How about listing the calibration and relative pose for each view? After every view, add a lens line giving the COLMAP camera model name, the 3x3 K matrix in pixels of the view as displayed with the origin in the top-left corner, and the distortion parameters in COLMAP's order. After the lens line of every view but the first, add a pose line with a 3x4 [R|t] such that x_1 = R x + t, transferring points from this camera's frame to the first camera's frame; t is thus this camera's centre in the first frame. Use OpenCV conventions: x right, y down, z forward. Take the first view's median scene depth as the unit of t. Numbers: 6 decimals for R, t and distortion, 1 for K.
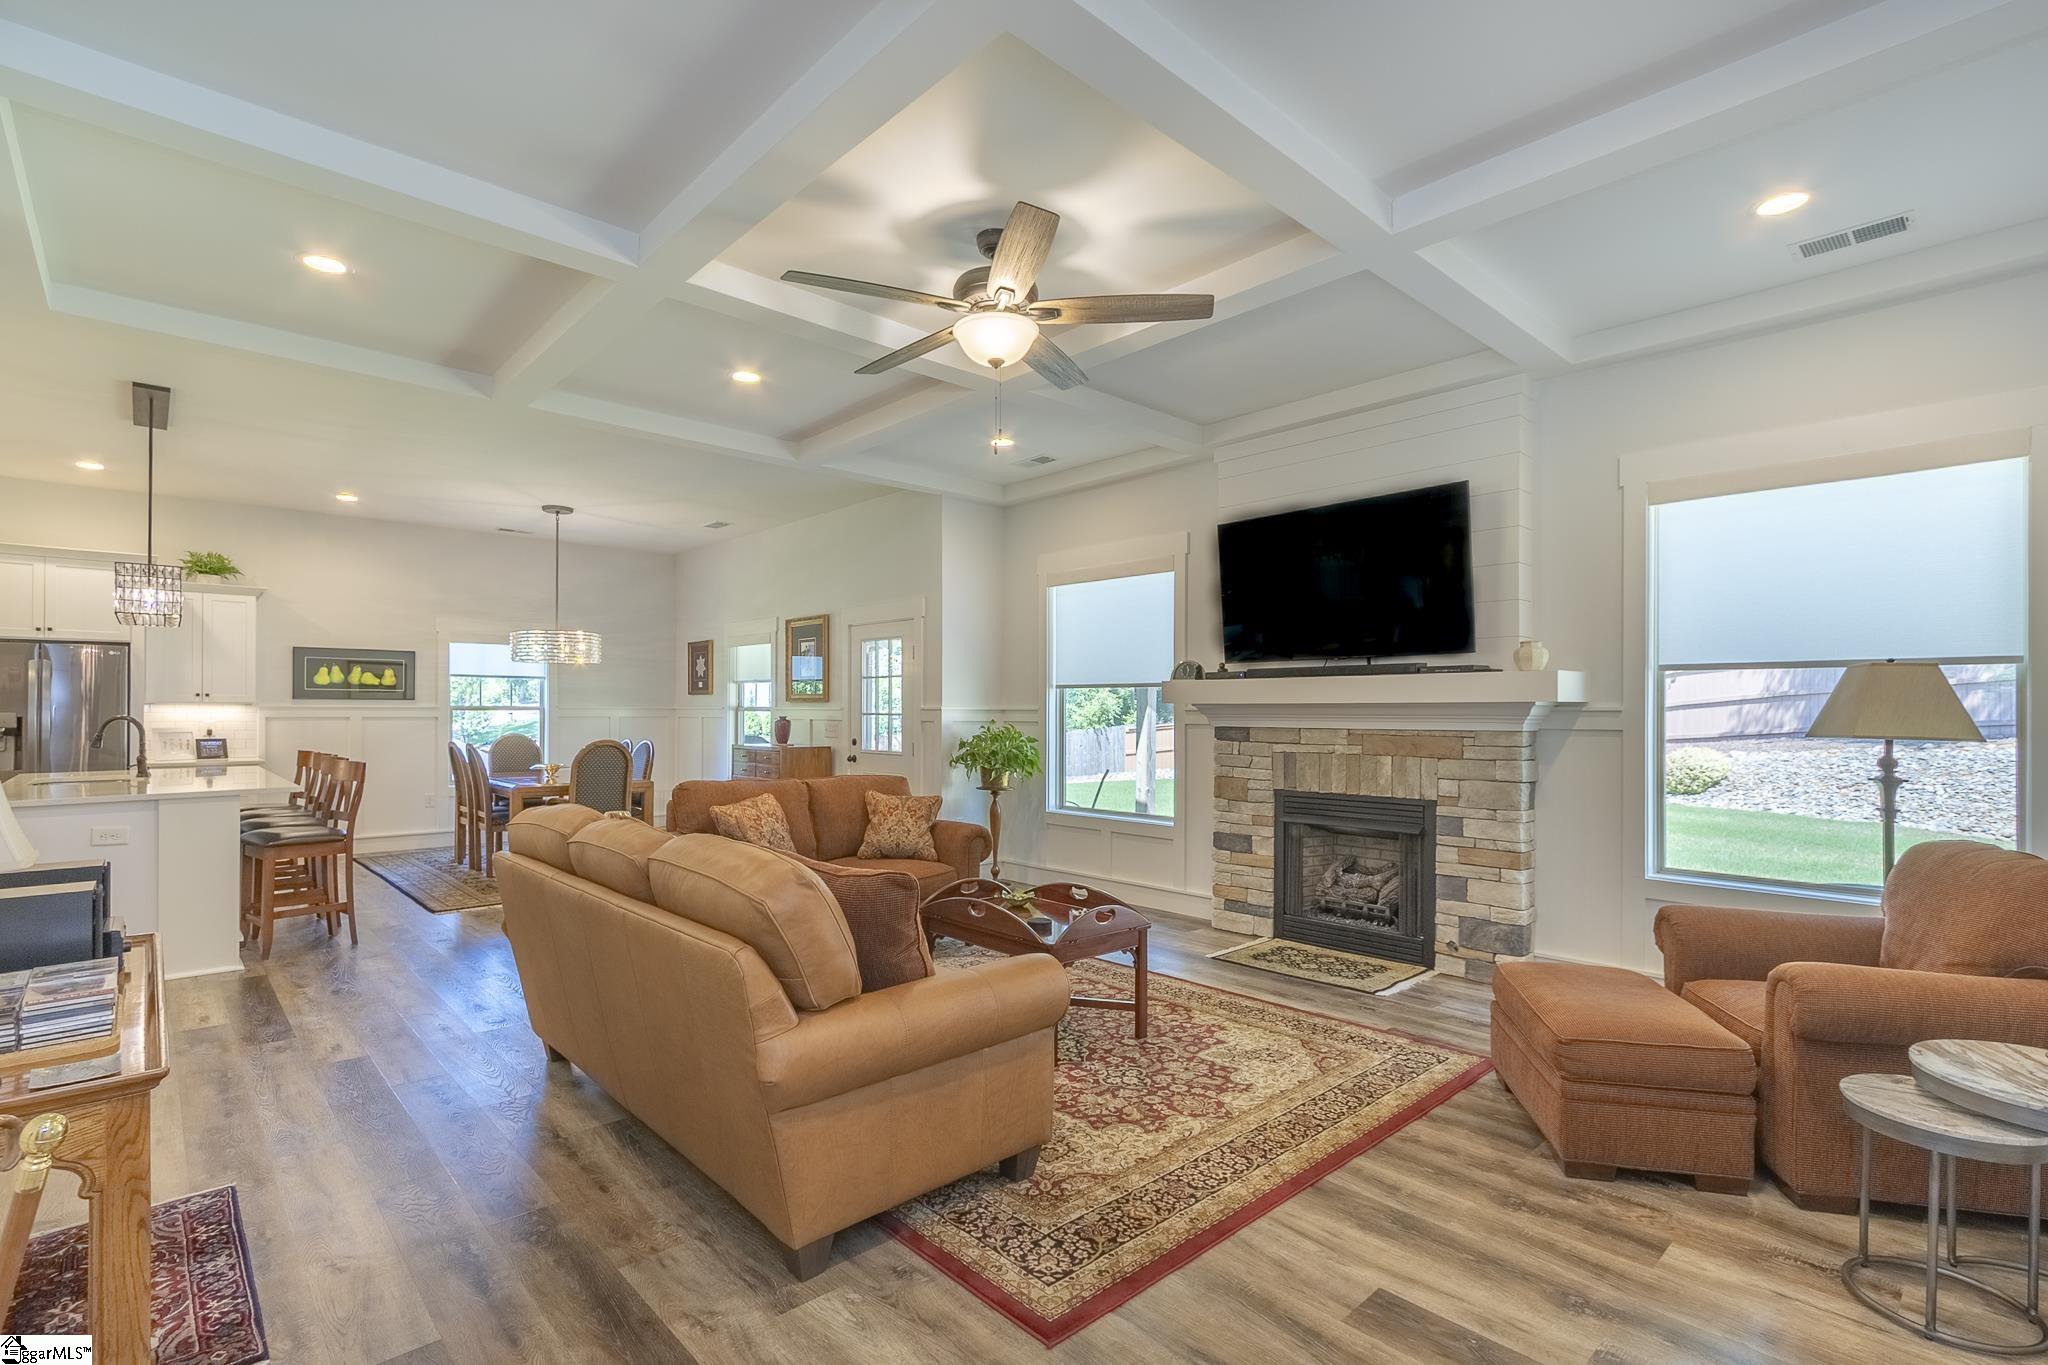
lens RADIAL K [[935.0, 0, 1018.4], [0, 935.0, 711.4], [0, 0, 1]] dist [0.004444, 0.000069]
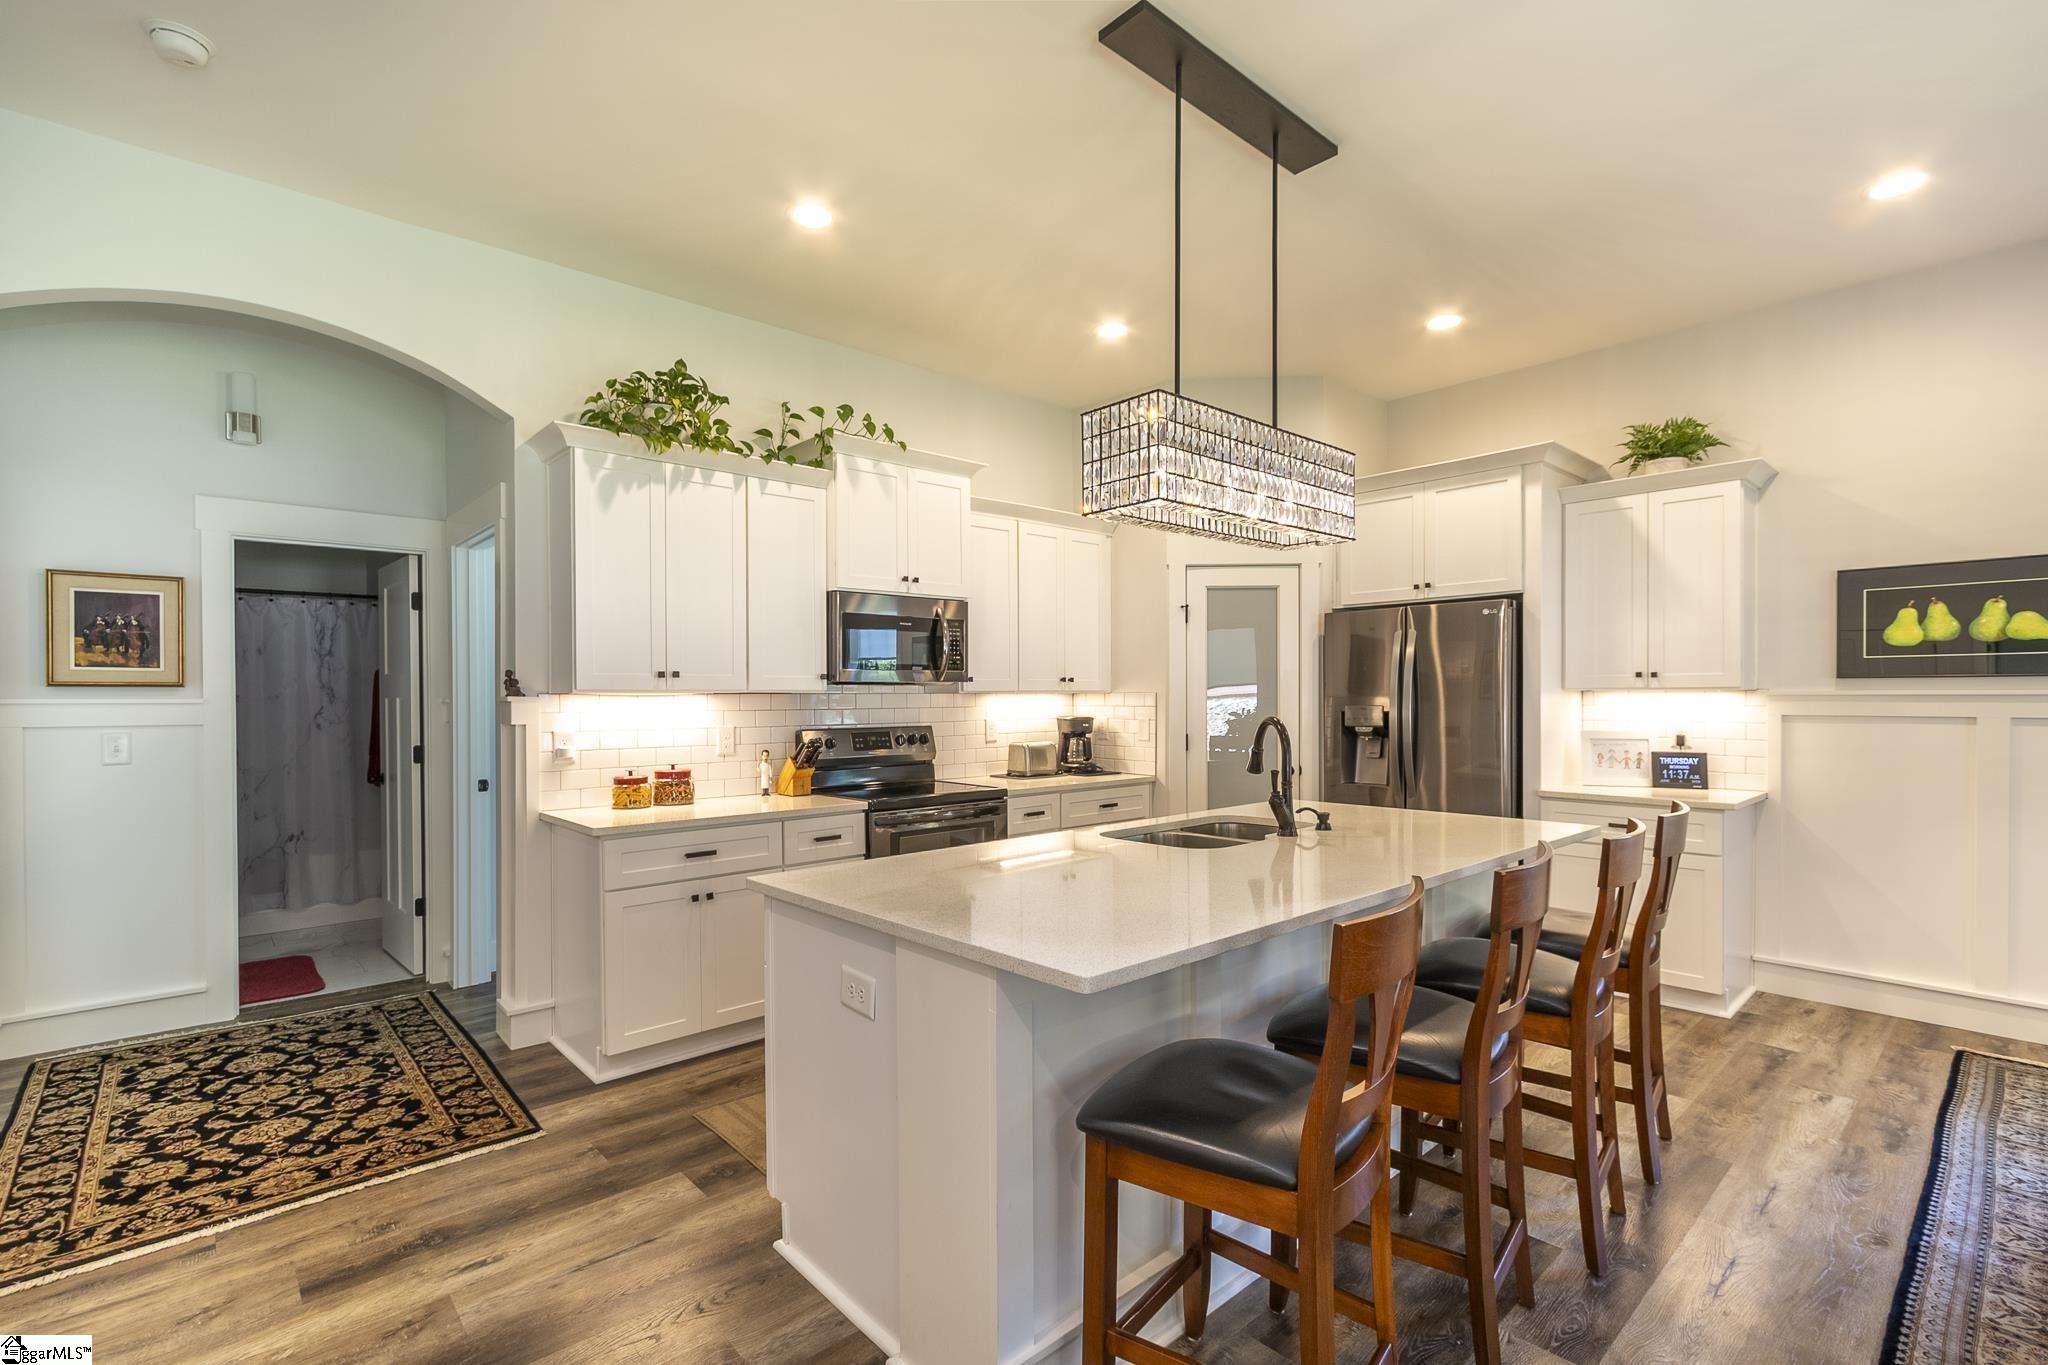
lens RADIAL K [[935.0, 0, 1006.1], [0, 935.0, 699.9], [0, 0, 1]] dist [0.004444, 0.000069]
pose [[-0.022177, 0.003269, -0.999749, -0.319903], [0.004199, 0.999986, 0.003177, -0.006379], [0.999745, -0.004128, -0.022190, 0.667561]]
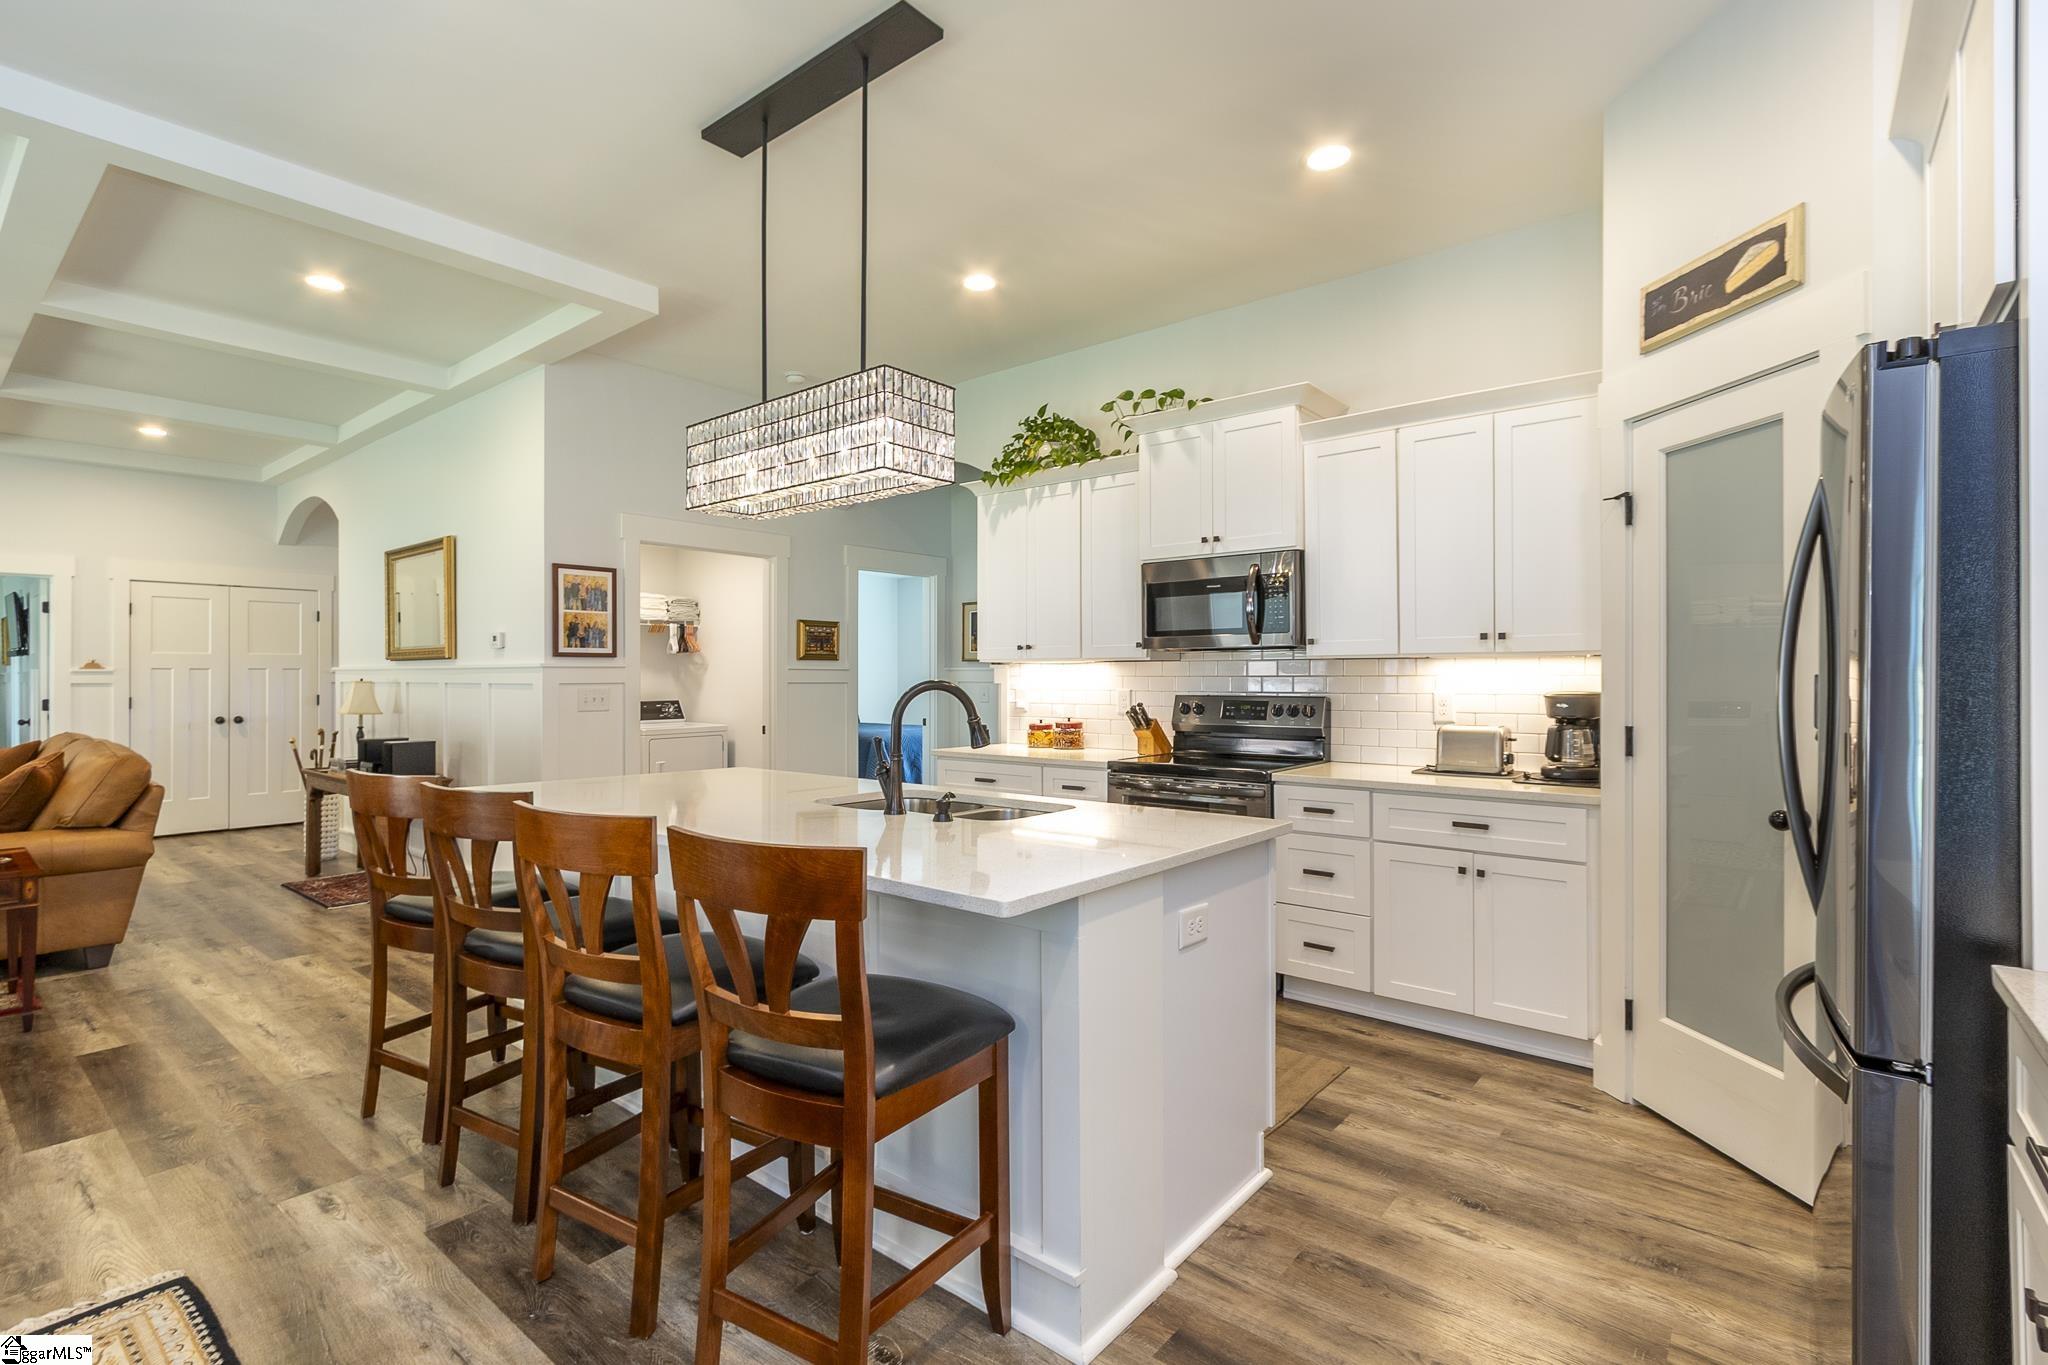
lens RADIAL K [[935.0, 0, 1027.9], [0, 935.0, 673.5], [0, 0, 1]] dist [0.004444, 0.000069]
pose [[-0.989526, 0.000326, -0.144357, -0.727323], [0.000506, 0.999999, -0.001210, 0.000302], [0.144356, -0.001270, -0.989525, 1.142197]]
